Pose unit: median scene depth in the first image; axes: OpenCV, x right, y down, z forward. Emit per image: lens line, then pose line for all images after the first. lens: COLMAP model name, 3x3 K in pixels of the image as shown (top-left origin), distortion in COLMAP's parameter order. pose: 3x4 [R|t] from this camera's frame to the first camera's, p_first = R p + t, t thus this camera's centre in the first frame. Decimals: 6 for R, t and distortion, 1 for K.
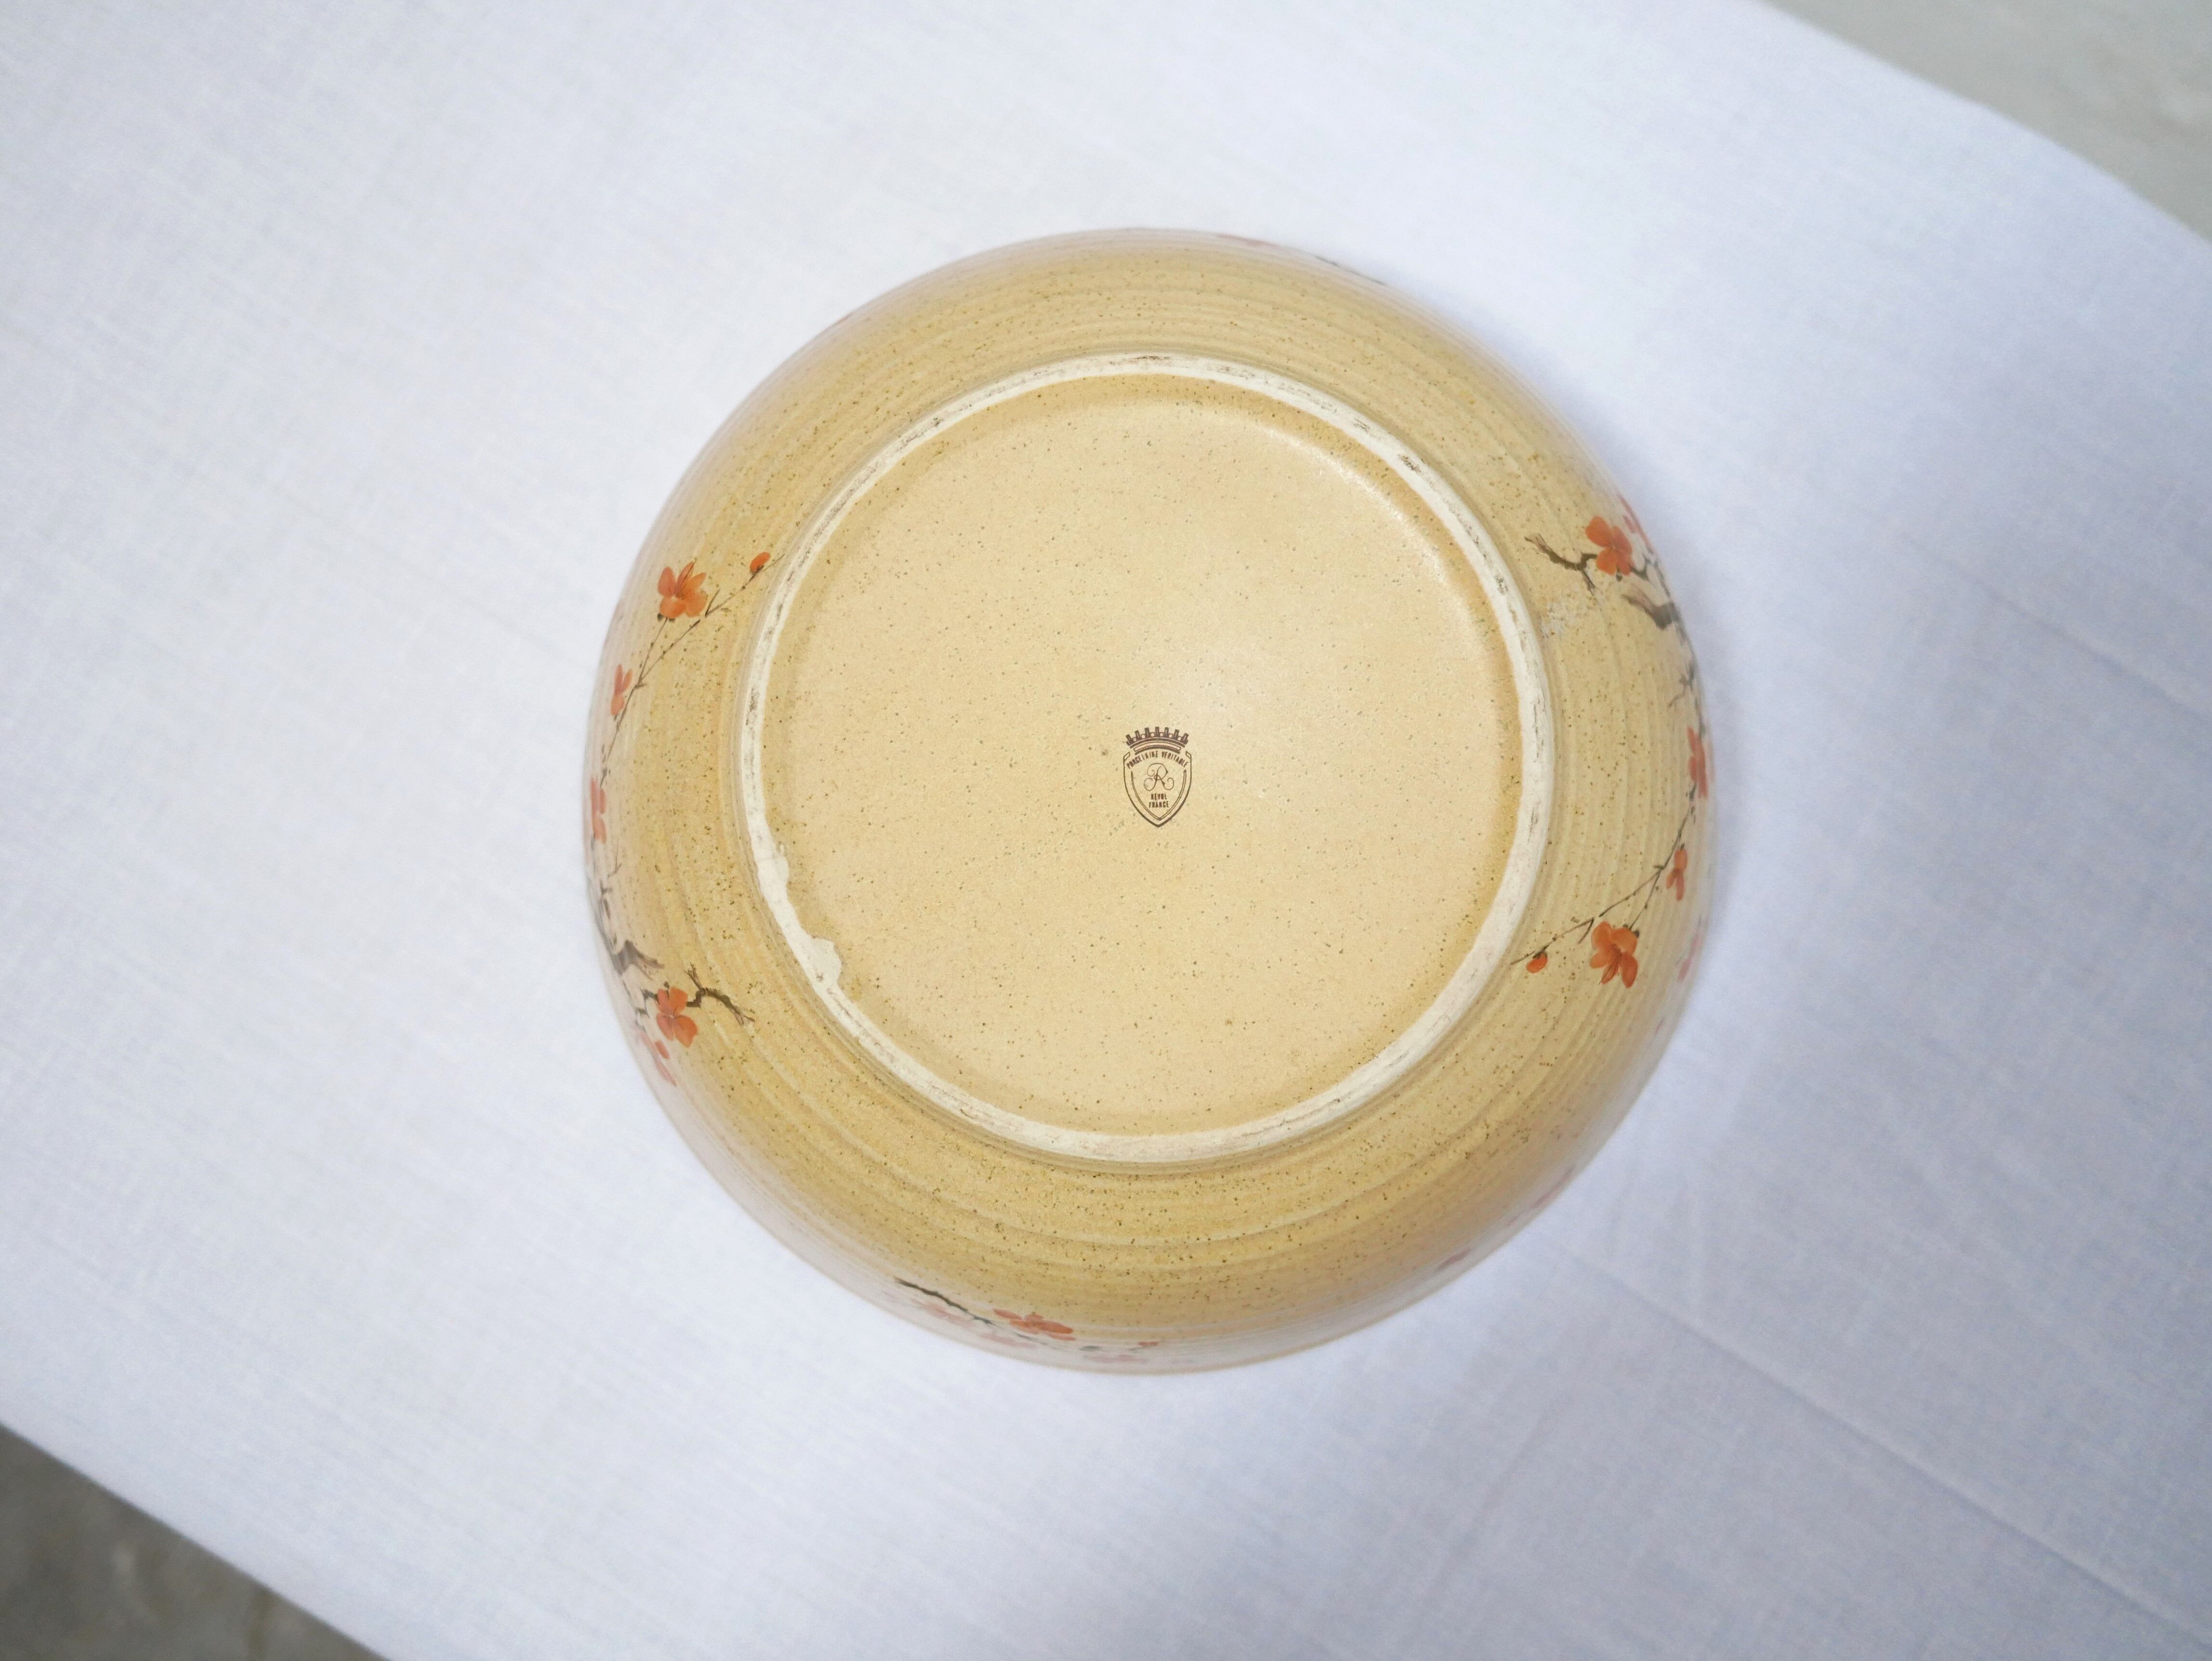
lens RADIAL K [[2518.0, 0, 1107.6], [0, 2518.0, 838.4], [0, 0, 1]] dist [-0.015303, 0.000000]
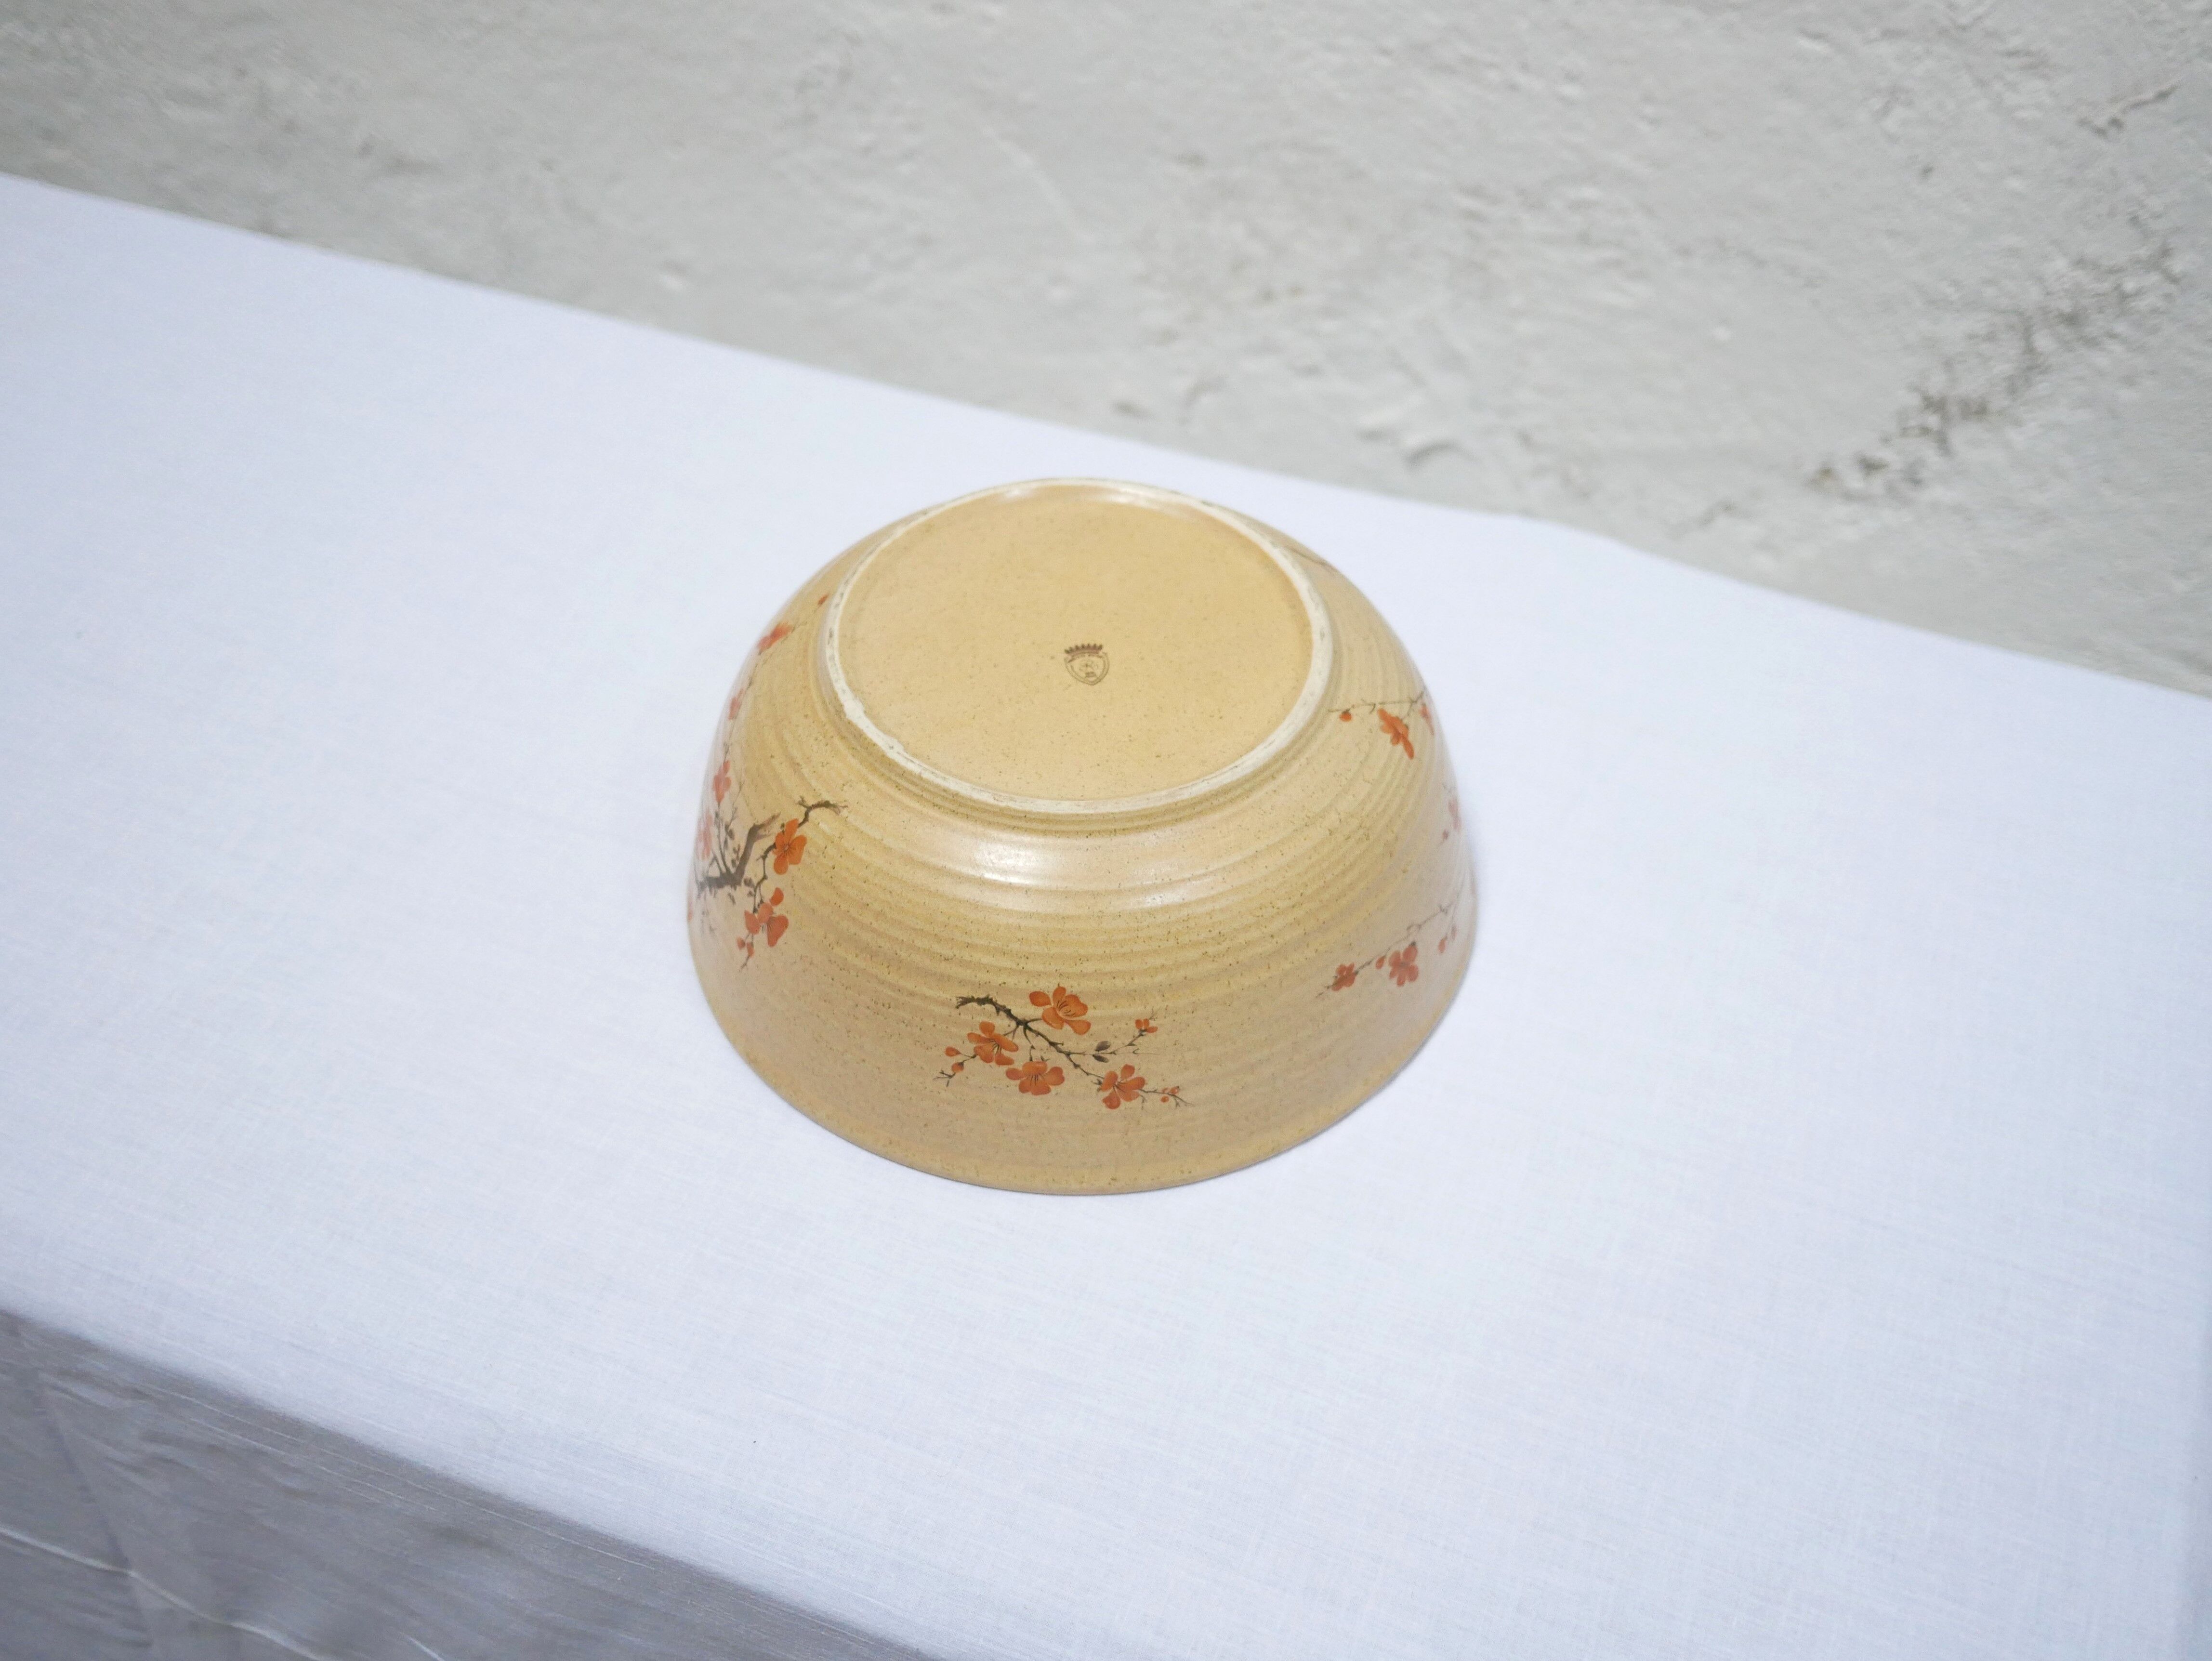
lens RADIAL K [[2518.0, 0, 1100.2], [0, 2518.0, 847.2], [0, 0, 1]] dist [-0.015303, 0.000000]
pose [[0.987114, -0.099986, 0.124938, -0.181419], [0.156987, 0.756399, -0.634992, 1.067745], [-0.031013, 0.646423, 0.762348, -0.135019]]
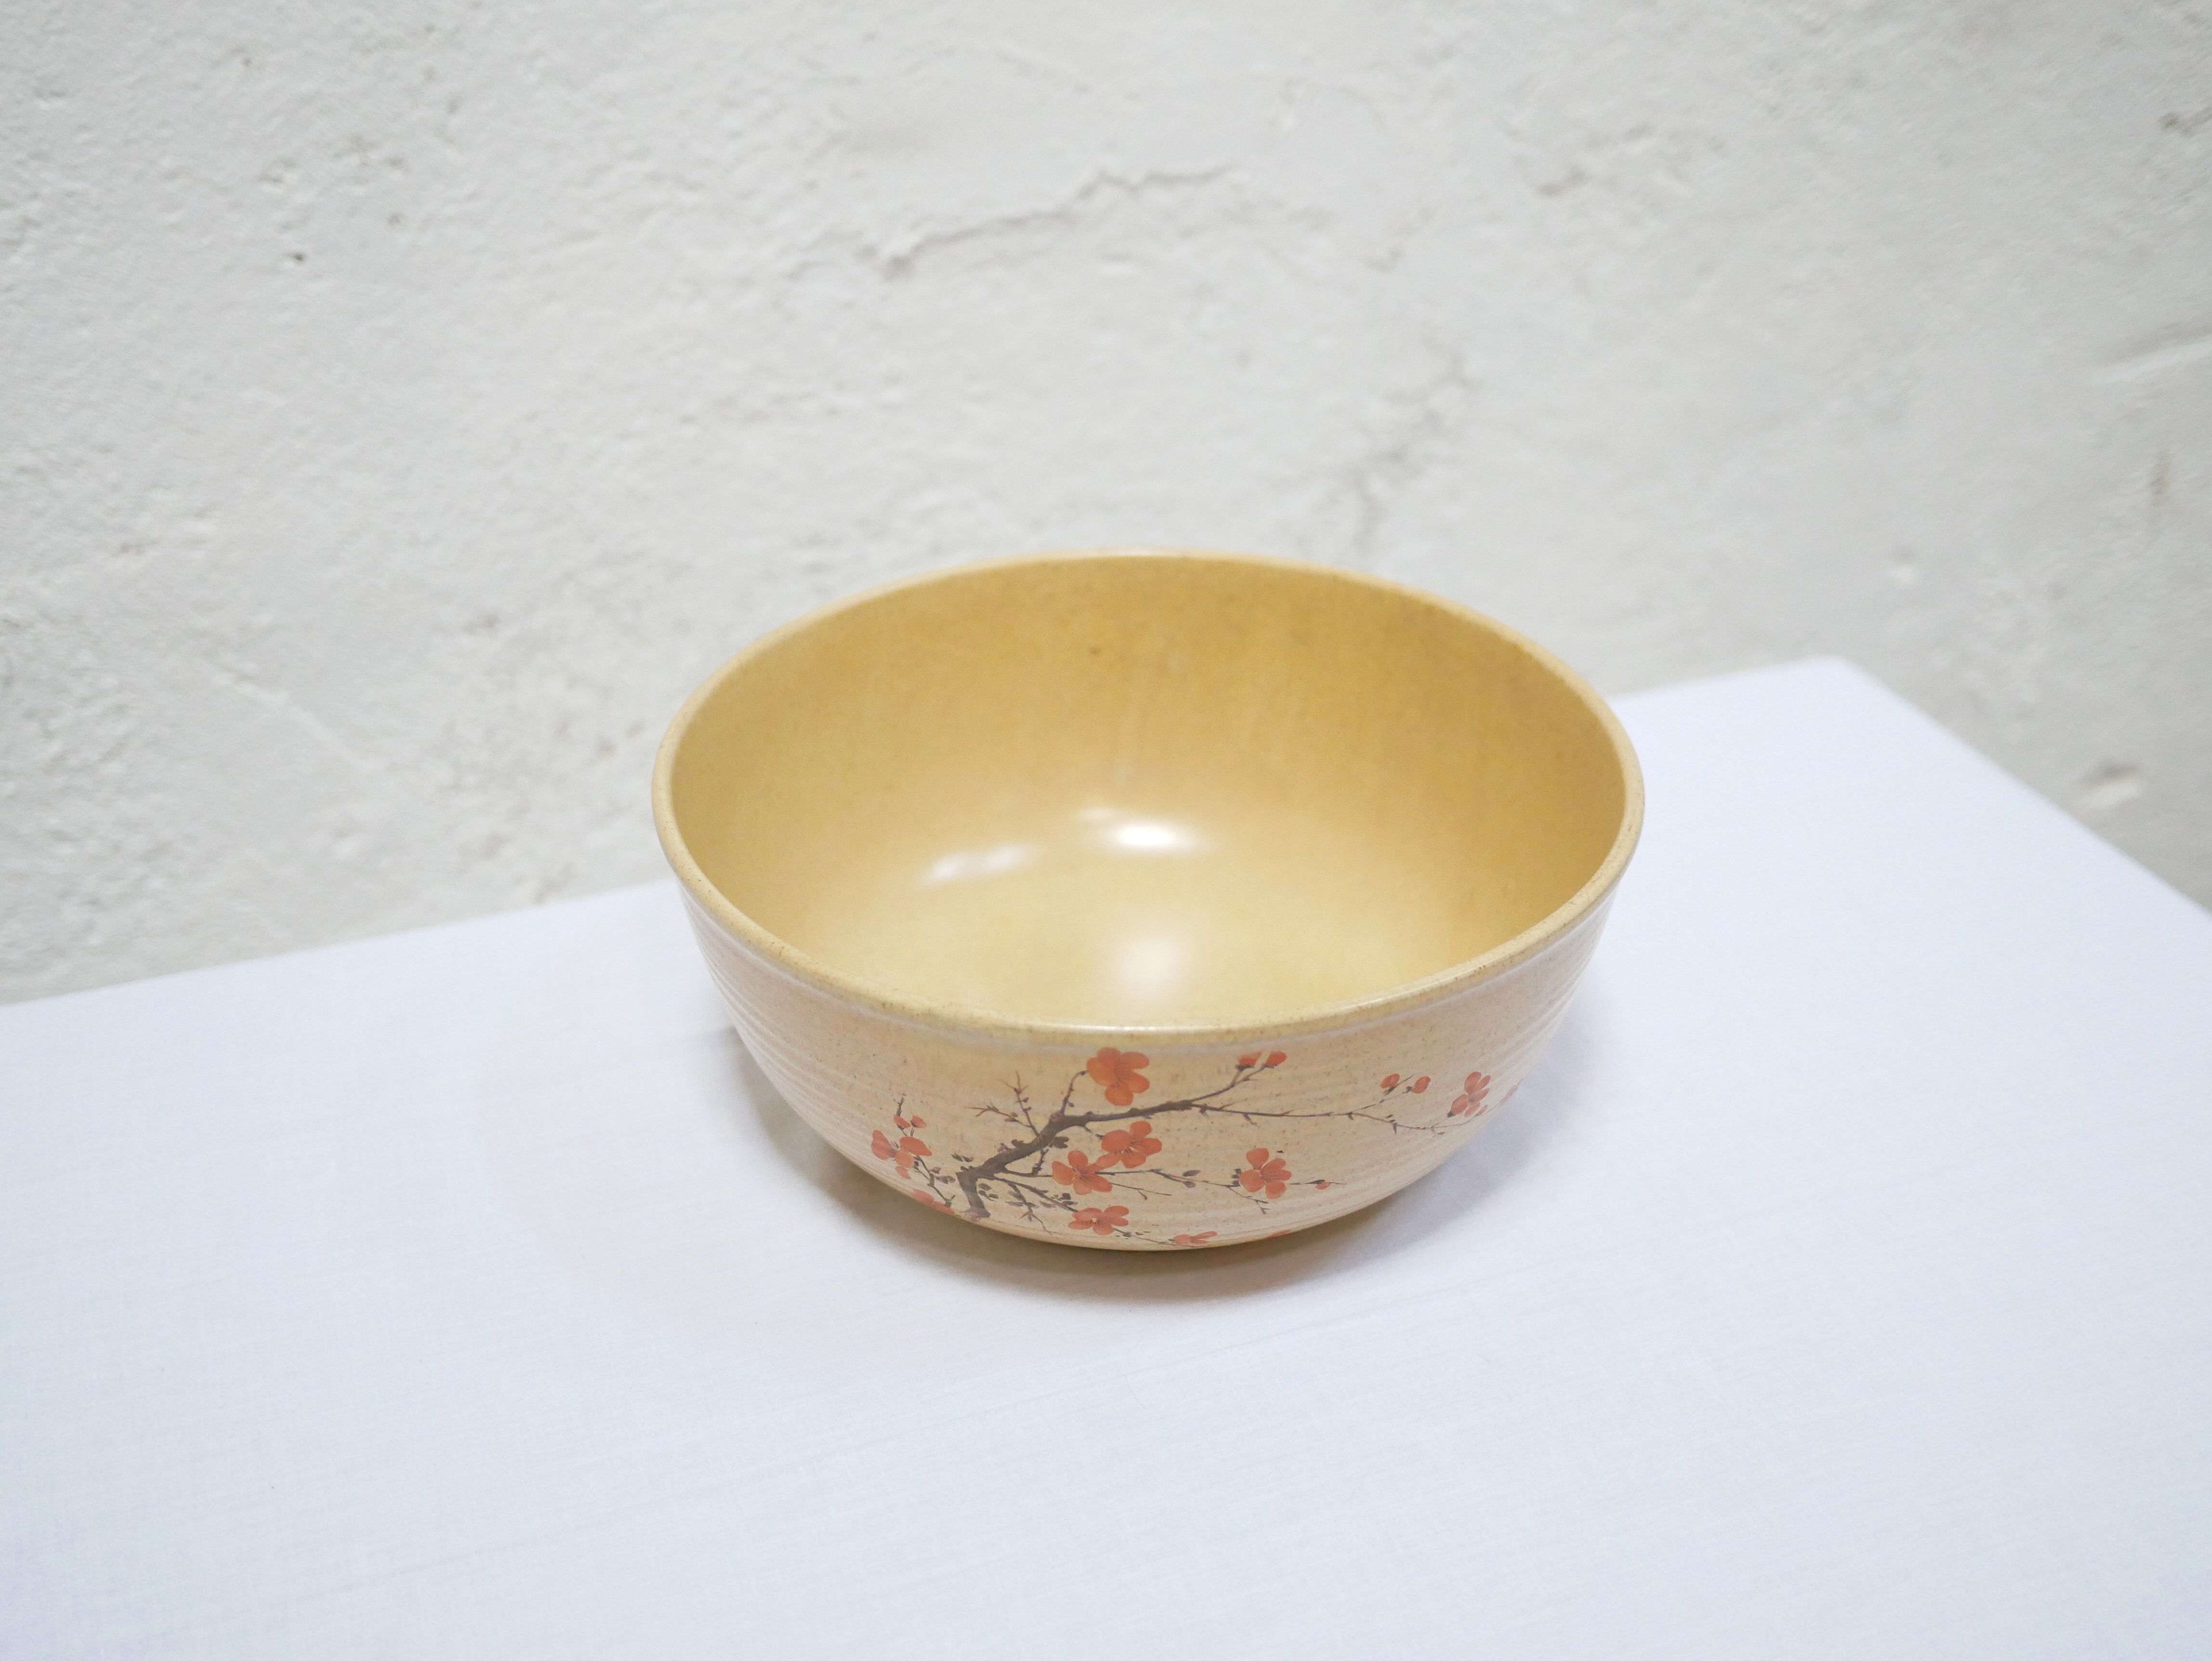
lens RADIAL K [[2518.0, 0, 1112.4], [0, 2518.0, 823.6], [0, 0, 1]] dist [-0.015303, 0.000000]
pose [[0.632646, -0.384064, 0.672498, -0.828606], [0.772298, 0.377433, -0.510980, 0.558135], [-0.057573, 0.842638, 0.535393, 0.282452]]
